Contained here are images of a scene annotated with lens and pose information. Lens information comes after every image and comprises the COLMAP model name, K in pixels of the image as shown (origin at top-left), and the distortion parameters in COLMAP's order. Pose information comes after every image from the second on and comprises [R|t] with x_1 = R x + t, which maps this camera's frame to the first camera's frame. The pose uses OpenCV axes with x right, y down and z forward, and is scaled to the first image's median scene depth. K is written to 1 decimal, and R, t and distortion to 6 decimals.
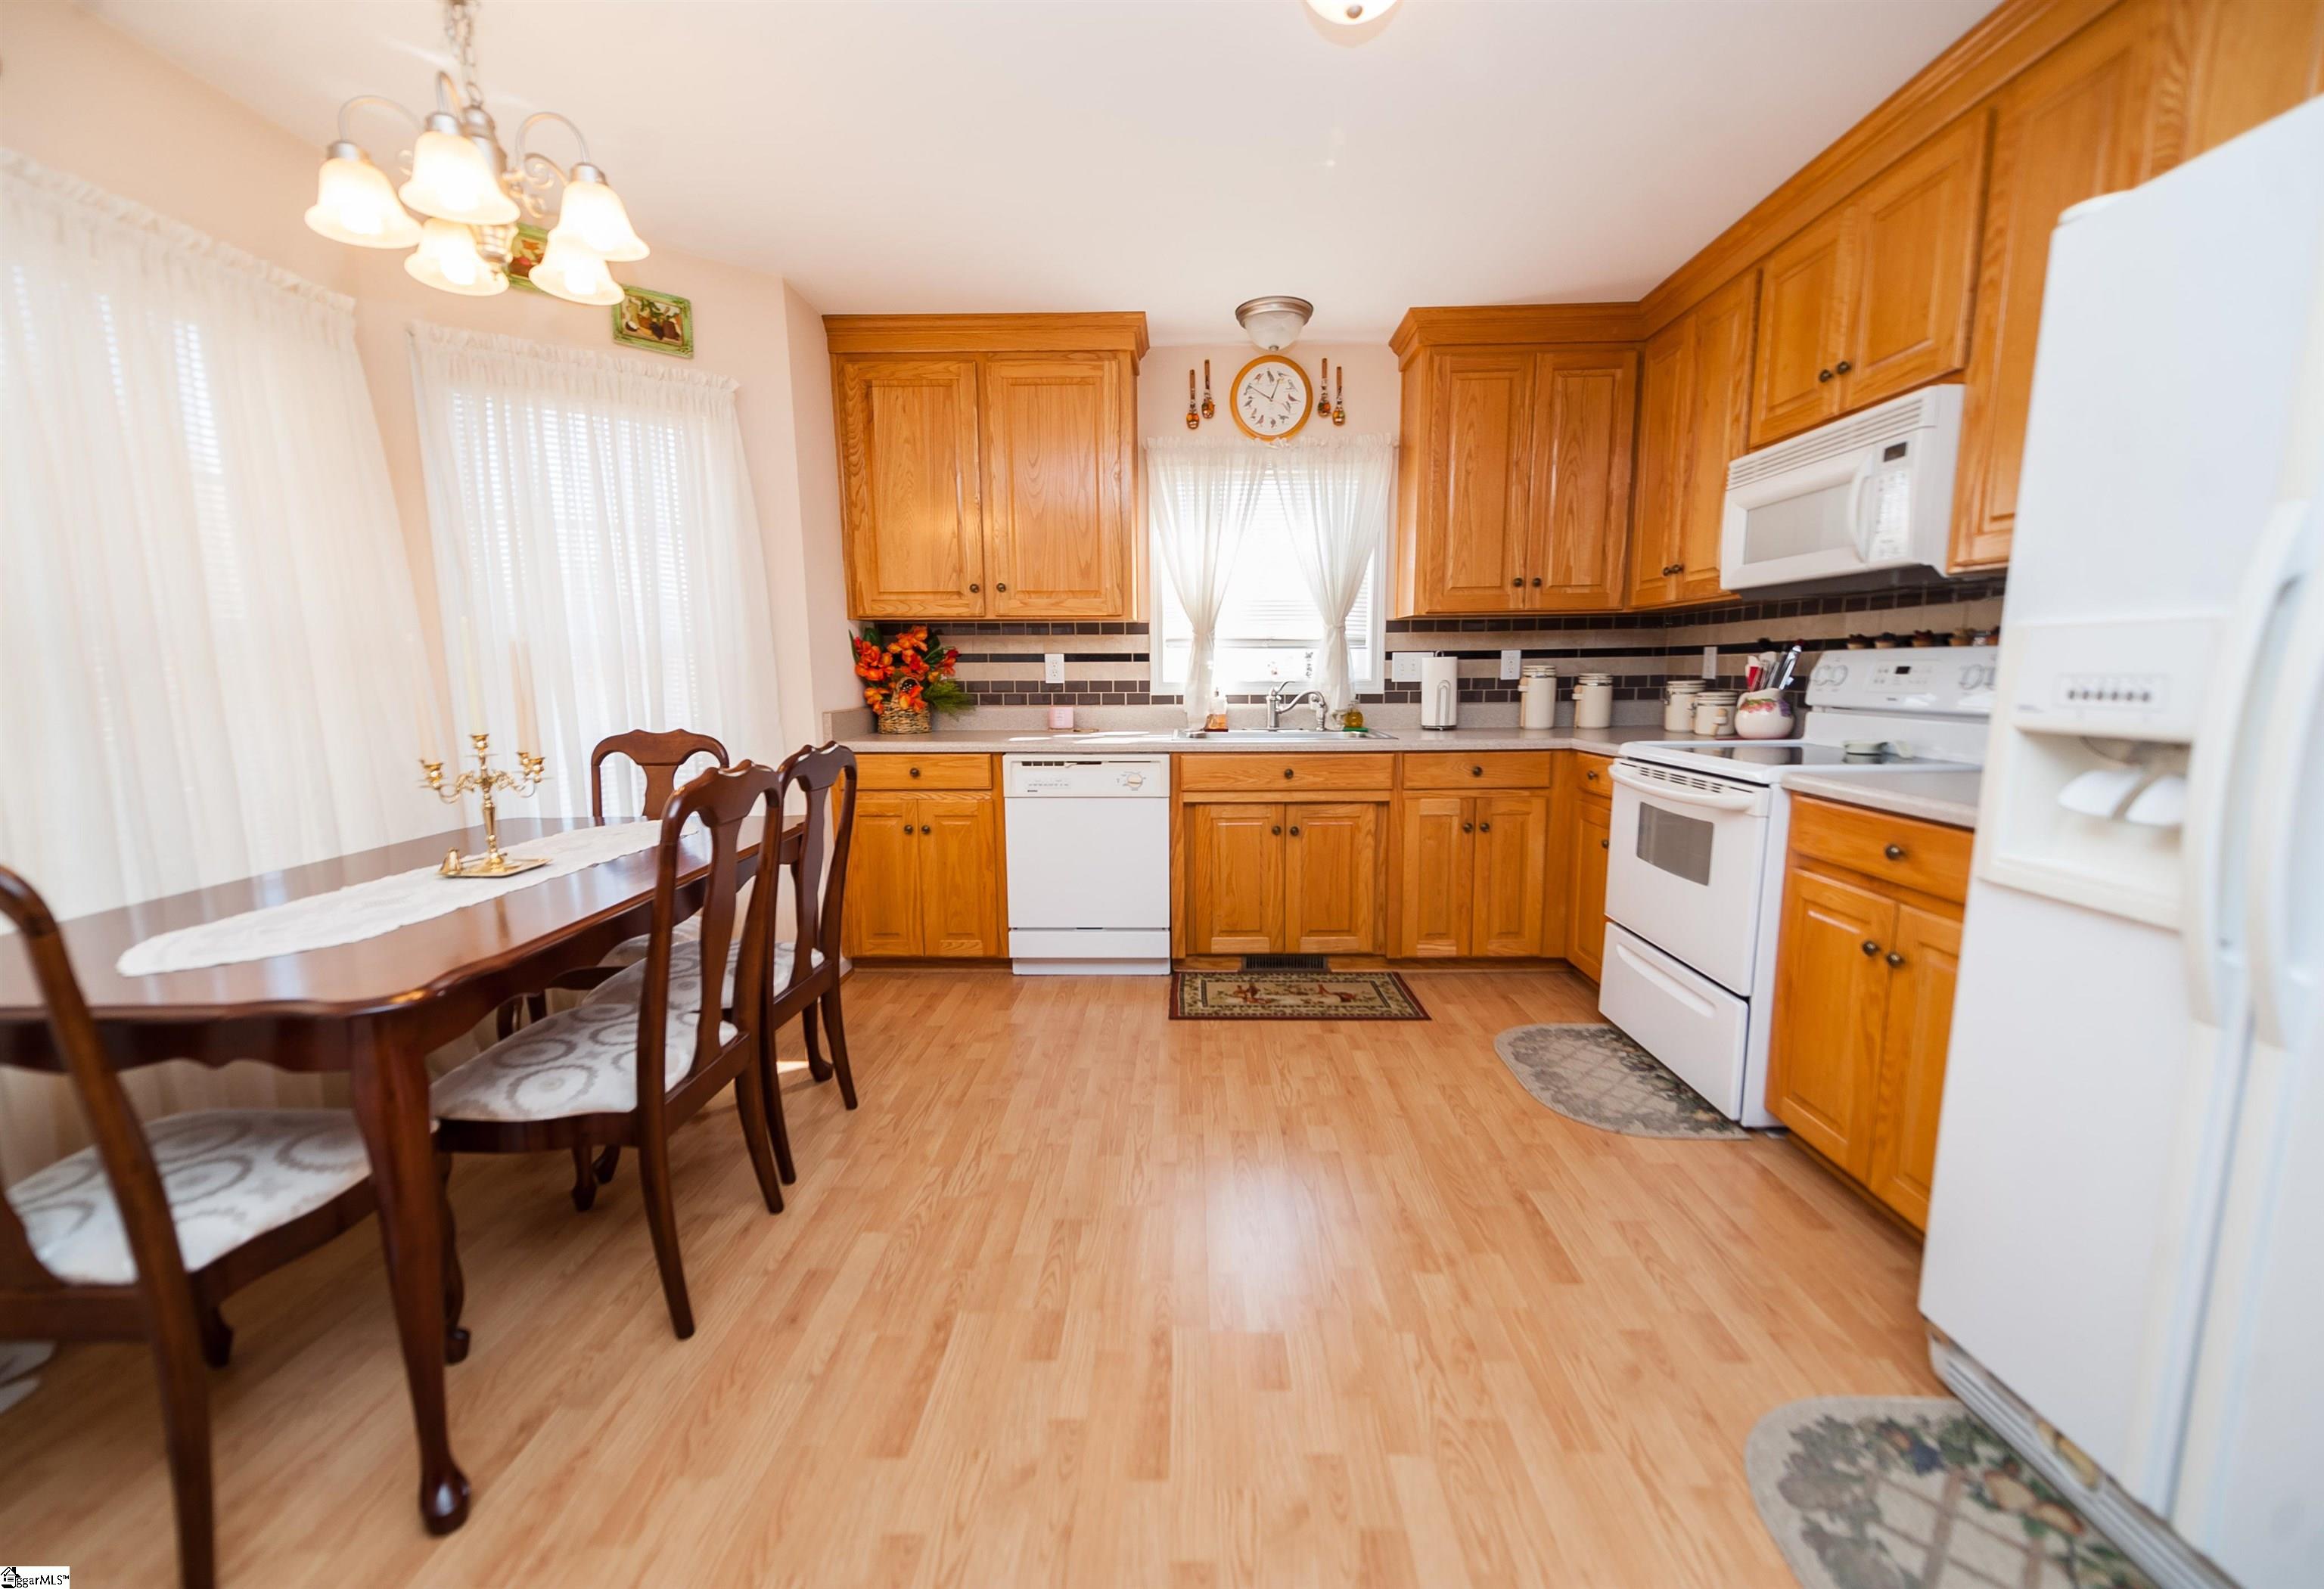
lens RADIAL K [[913.5, 0, 1162.0], [0, 913.5, 794.5], [0, 0, 1]] dist [0.001034, -0.000079]
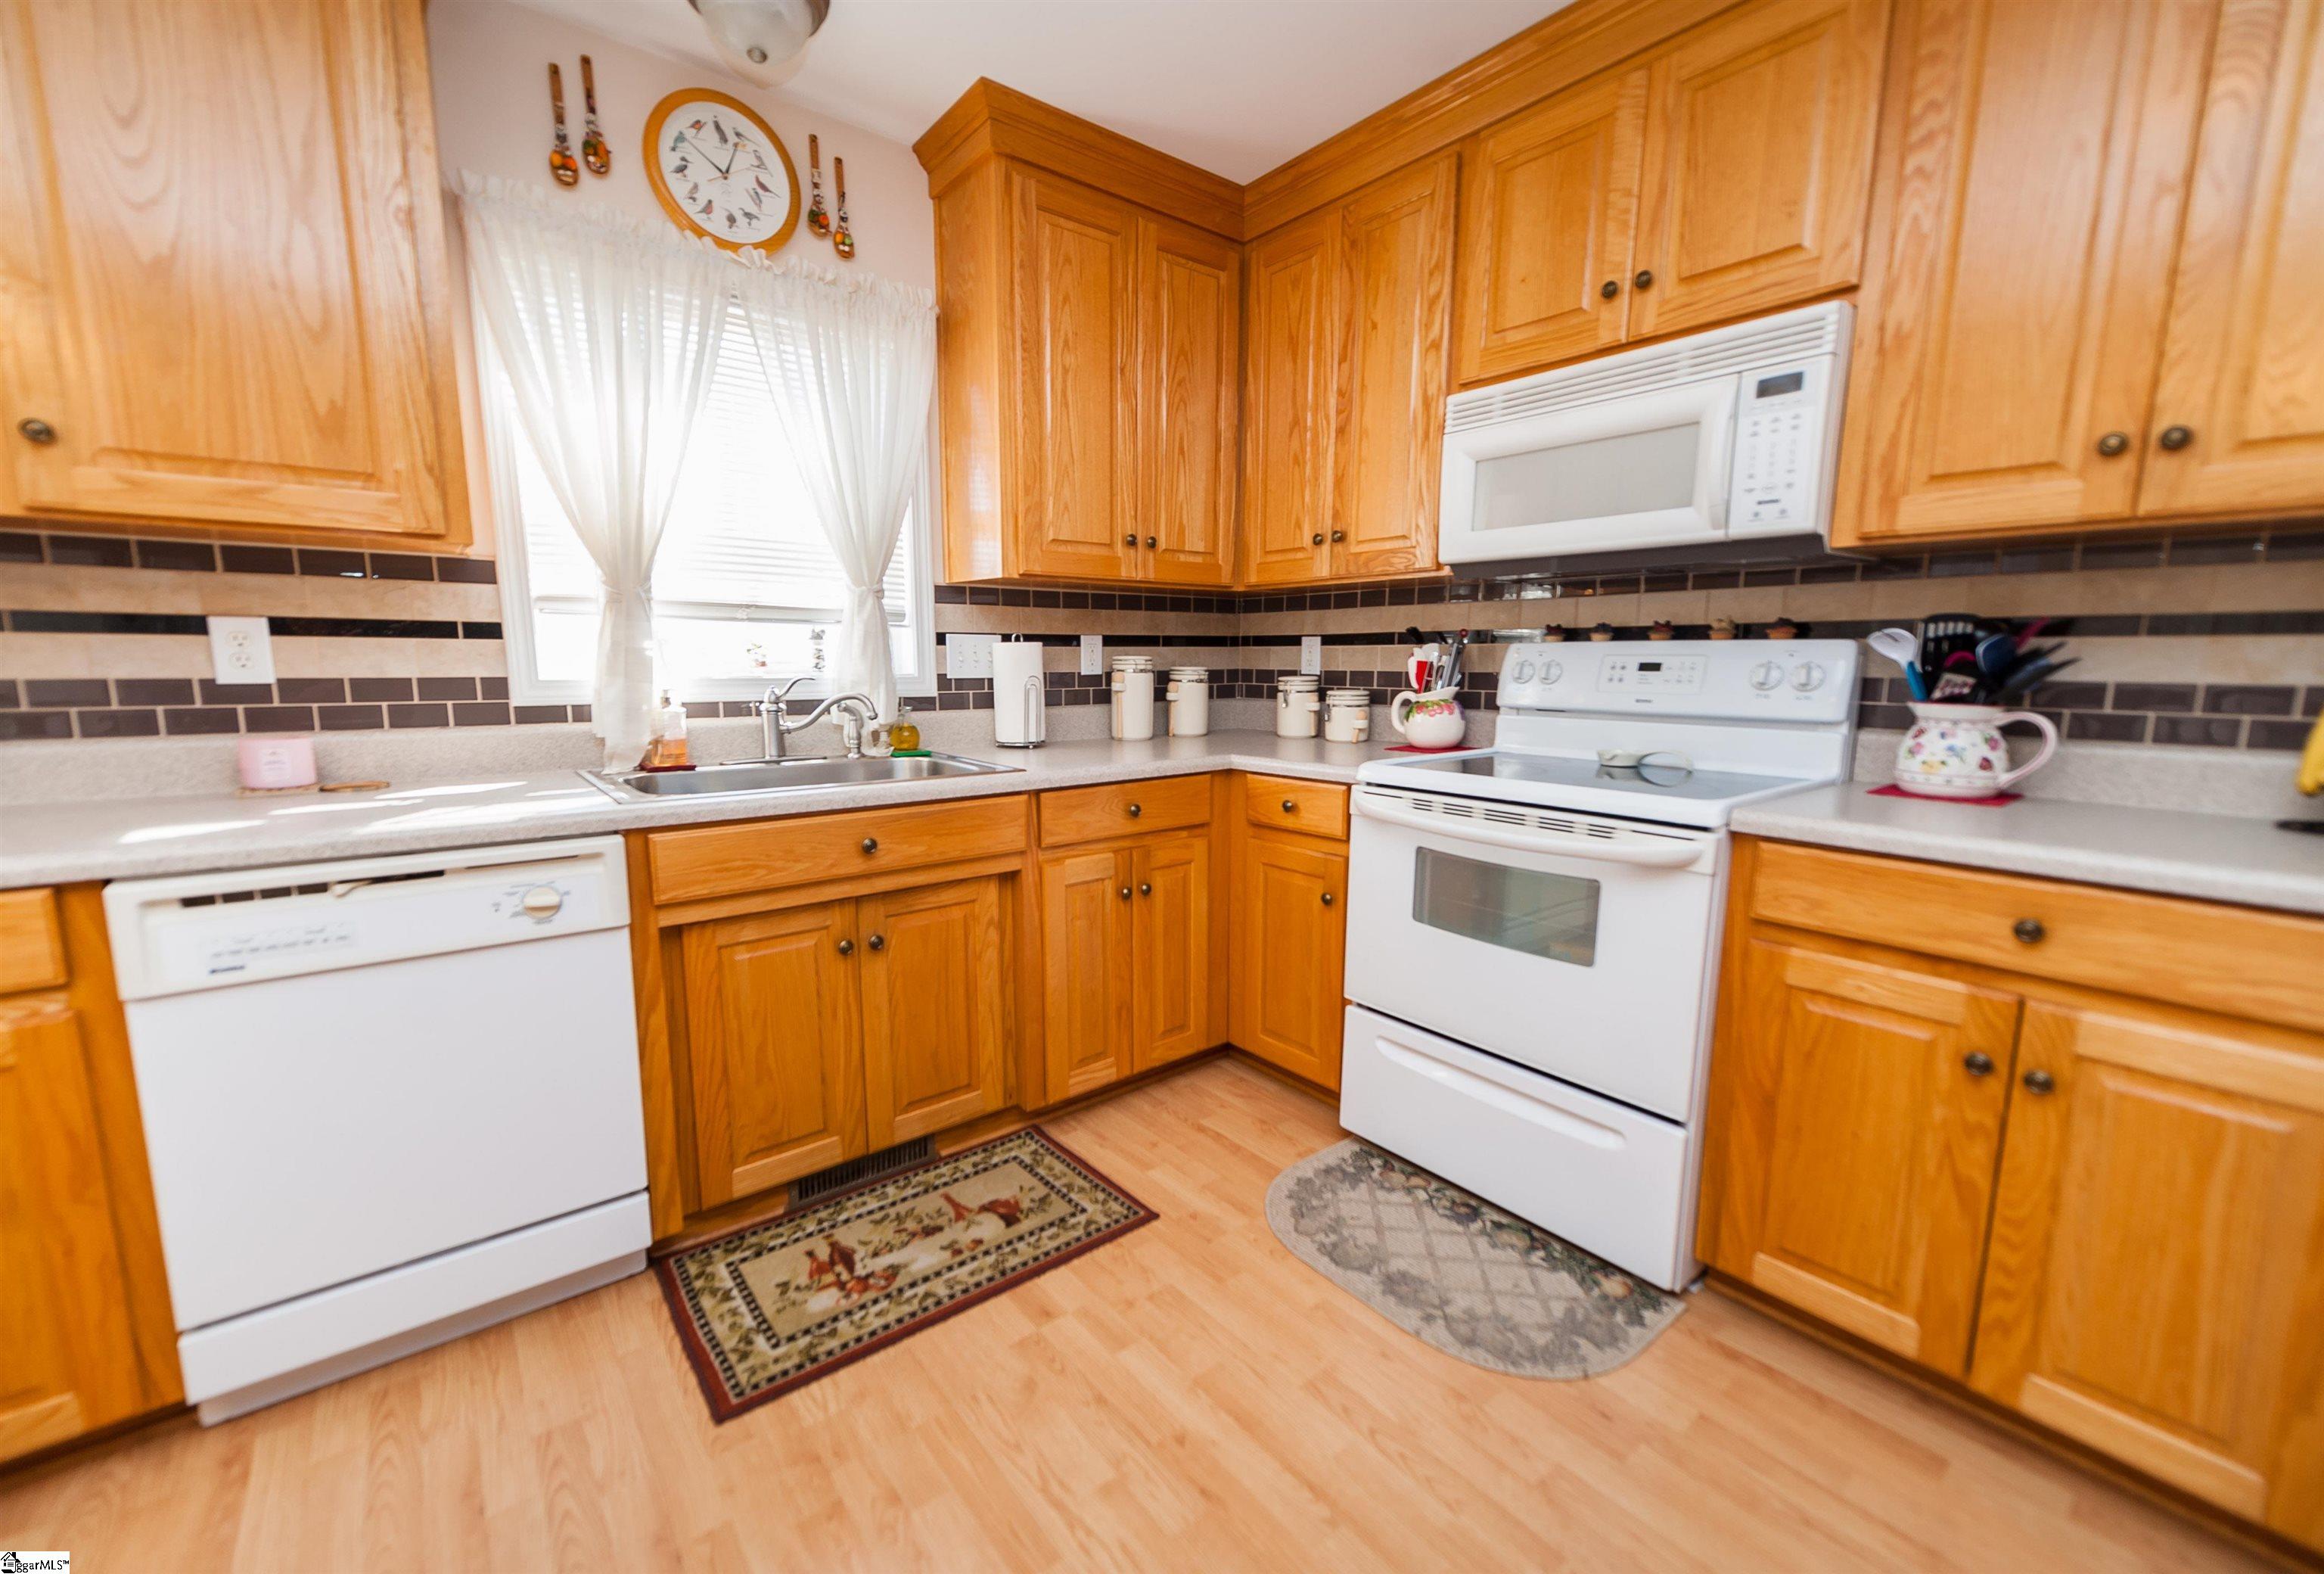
lens RADIAL K [[928.2, 0, 1138.4], [0, 928.2, 795.0], [0, 0, 1]] dist [0.017137, -0.007494]
pose [[0.772047, -0.082987, 0.630125, -0.086211], [0.077097, 0.996346, 0.036757, -0.060157], [-0.630873, 0.020203, 0.775623, 0.442247]]
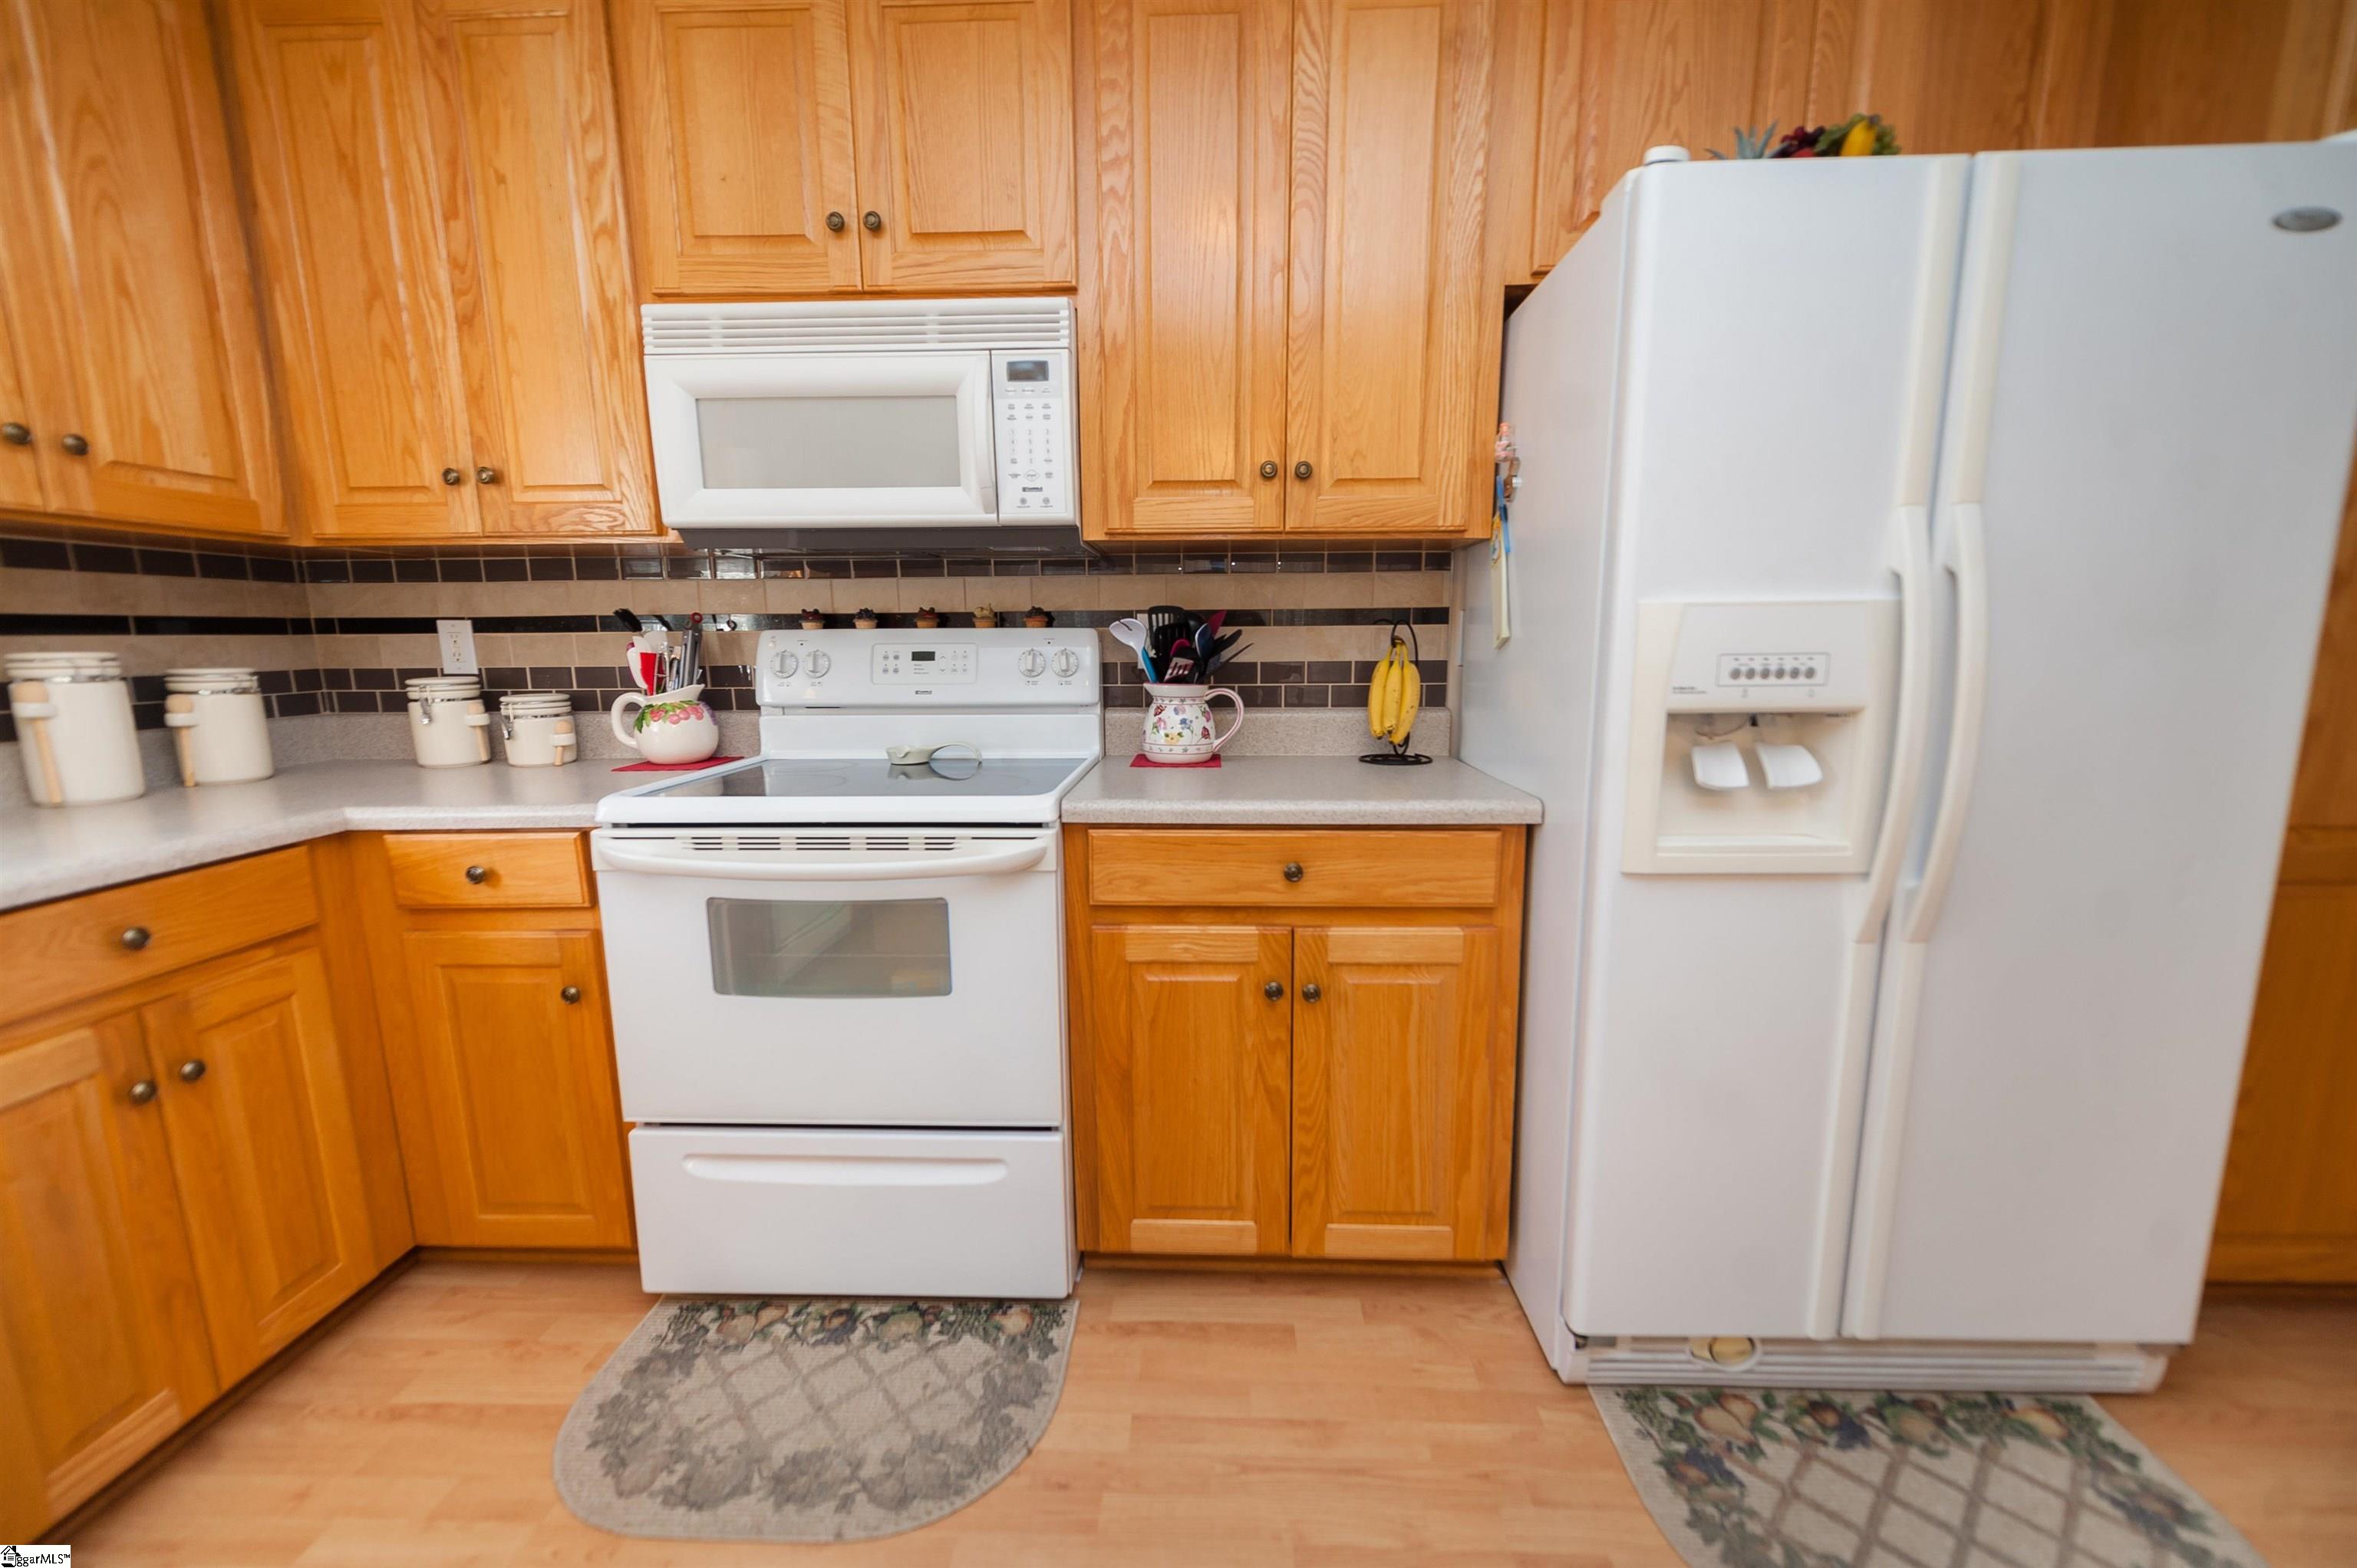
lens RADIAL K [[923.9, 0, 1178.9], [0, 923.9, 794.4], [0, 0, 1]] dist [0.014278, -0.005722]
pose [[0.011094, -0.155541, 0.987767, -0.013021], [0.145211, 0.977607, 0.152310, -0.076056], [-0.989339, 0.141745, 0.033432, 0.540309]]
